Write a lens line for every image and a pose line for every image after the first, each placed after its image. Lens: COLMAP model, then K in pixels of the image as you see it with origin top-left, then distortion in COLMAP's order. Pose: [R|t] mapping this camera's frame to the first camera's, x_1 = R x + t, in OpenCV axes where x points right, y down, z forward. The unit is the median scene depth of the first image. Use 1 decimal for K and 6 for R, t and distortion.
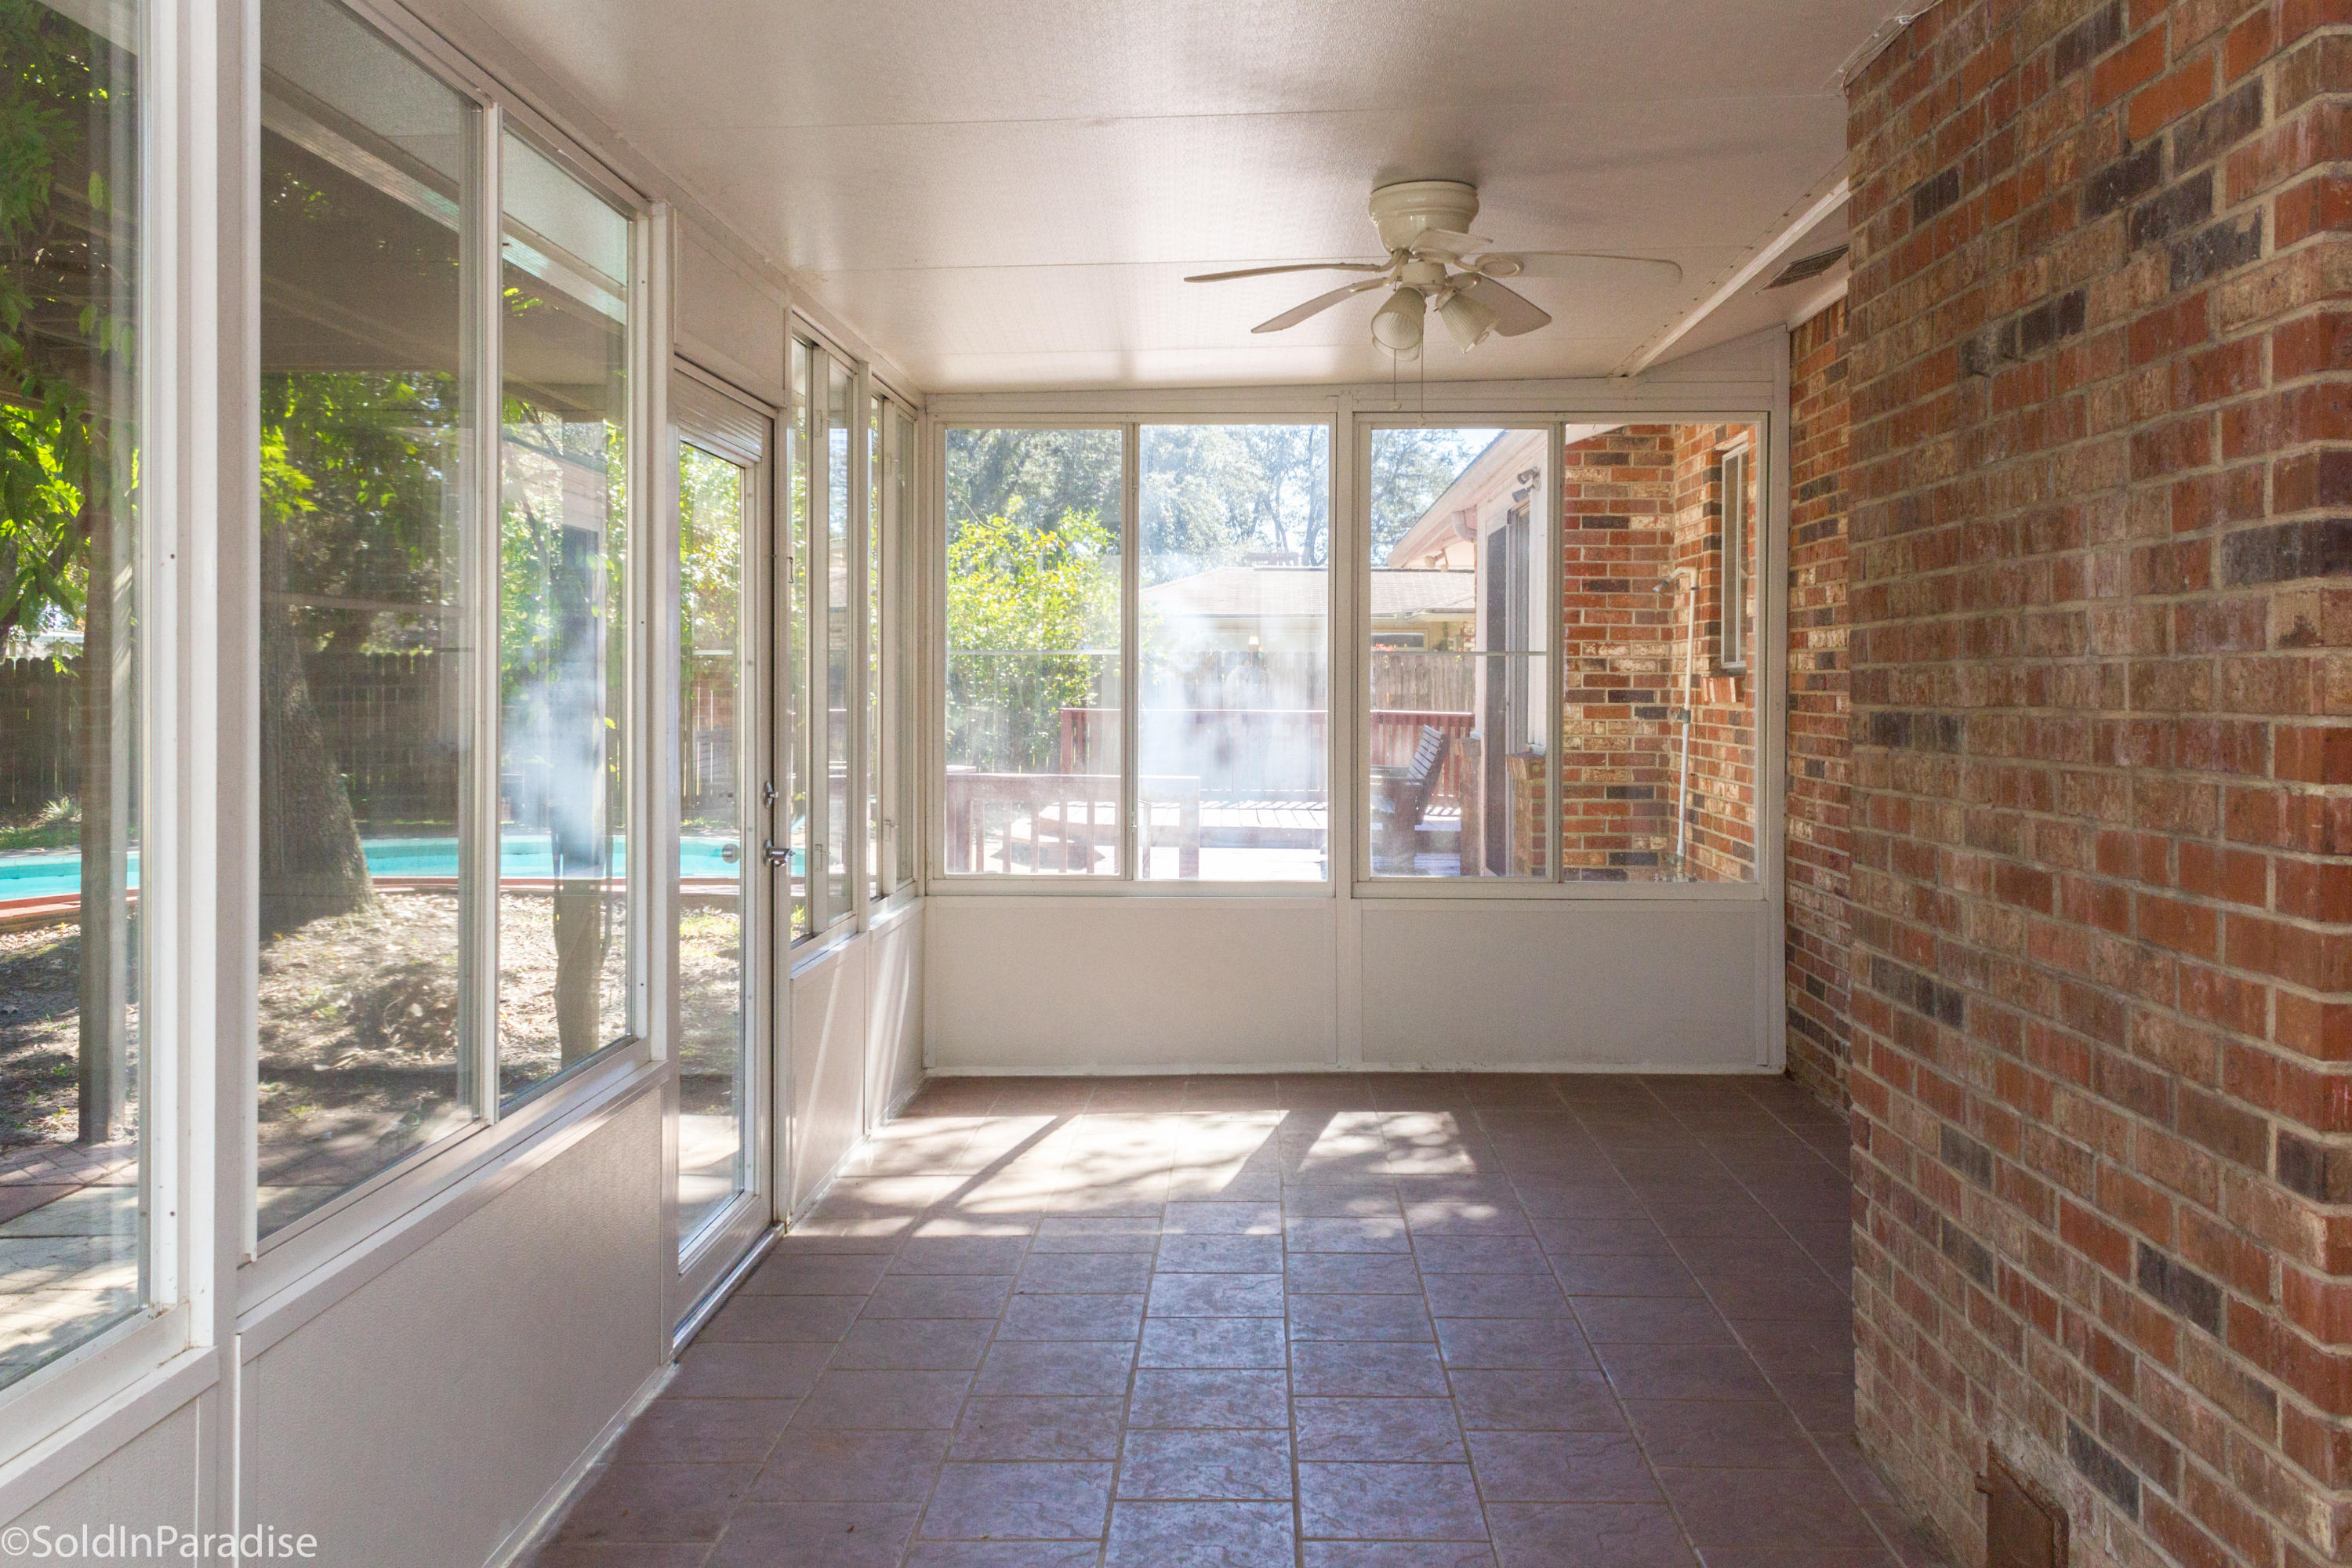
lens RADIAL K [[1928.4, 0, 1180.0], [0, 1928.4, 779.9], [0, 0, 1]] dist [0.036702, -0.011902]
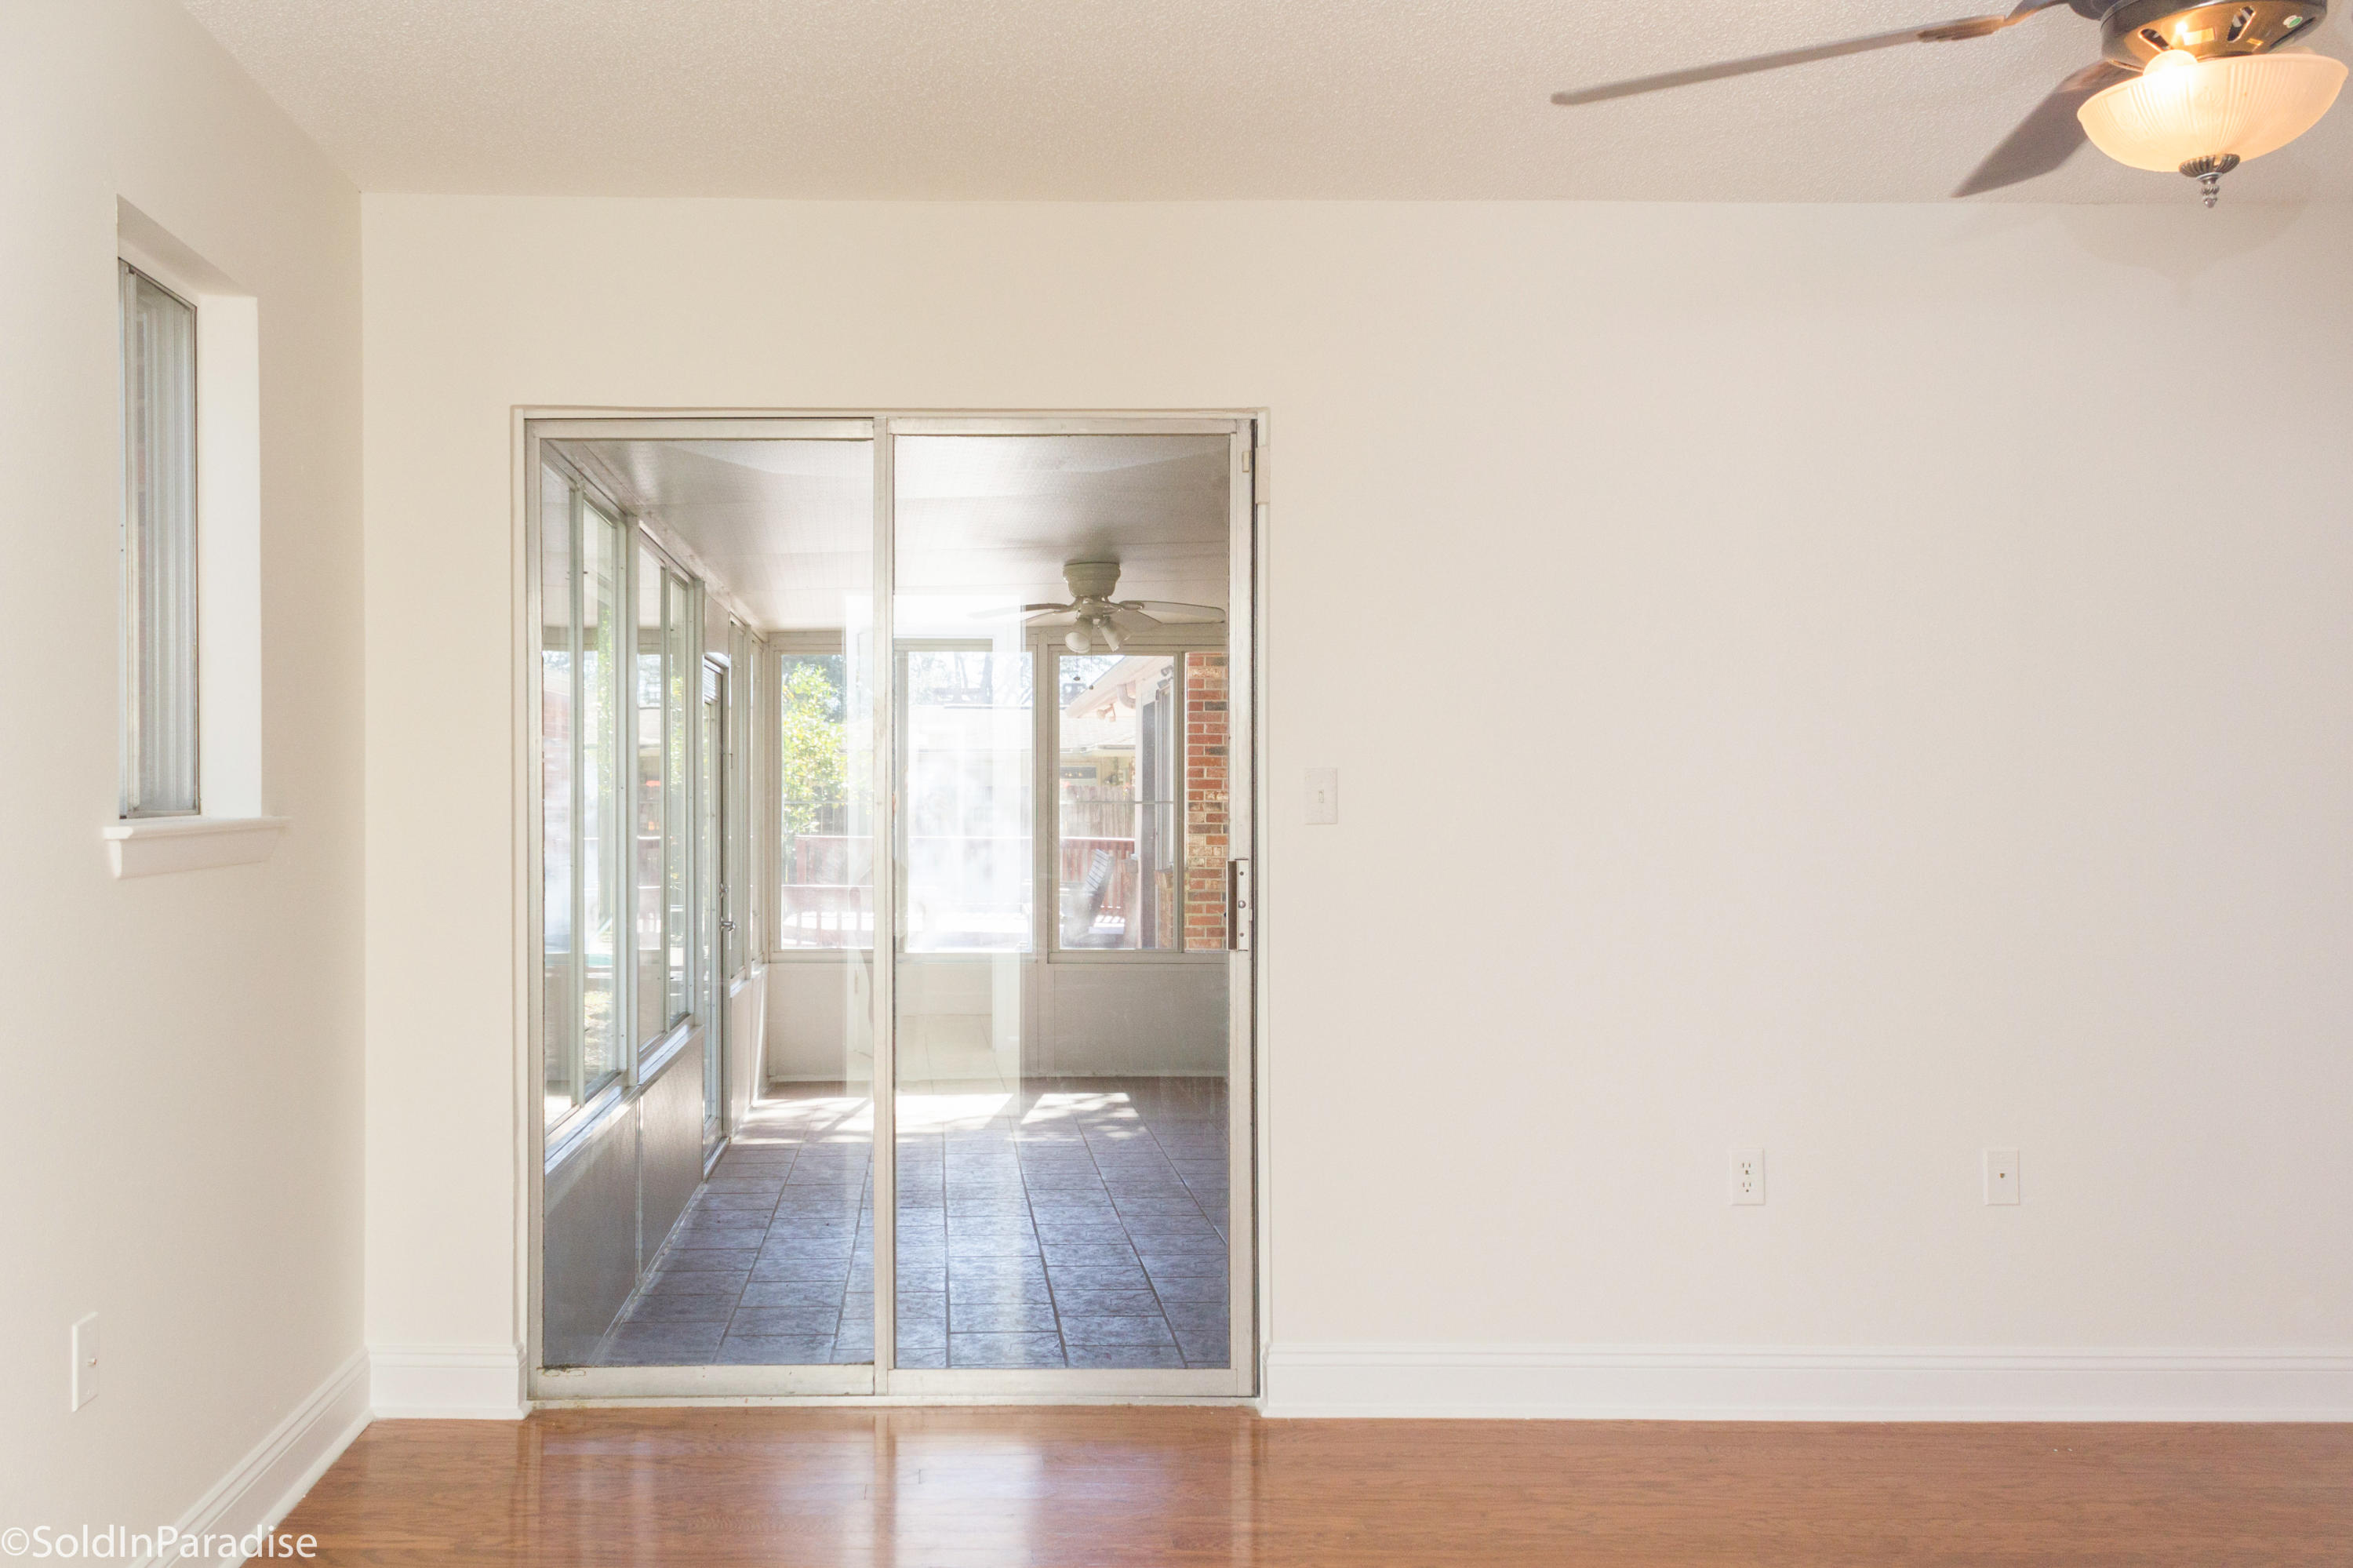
lens RADIAL K [[1929.3, 0, 1180.5], [0, 1929.3, 779.9], [0, 0, 1]] dist [0.036702, -0.011902]
pose [[0.985930, 0.003690, 0.167116, -0.052414], [0.006914, 0.998001, -0.062825, 0.010835], [-0.167014, 0.063096, 0.983934, -0.441995]]
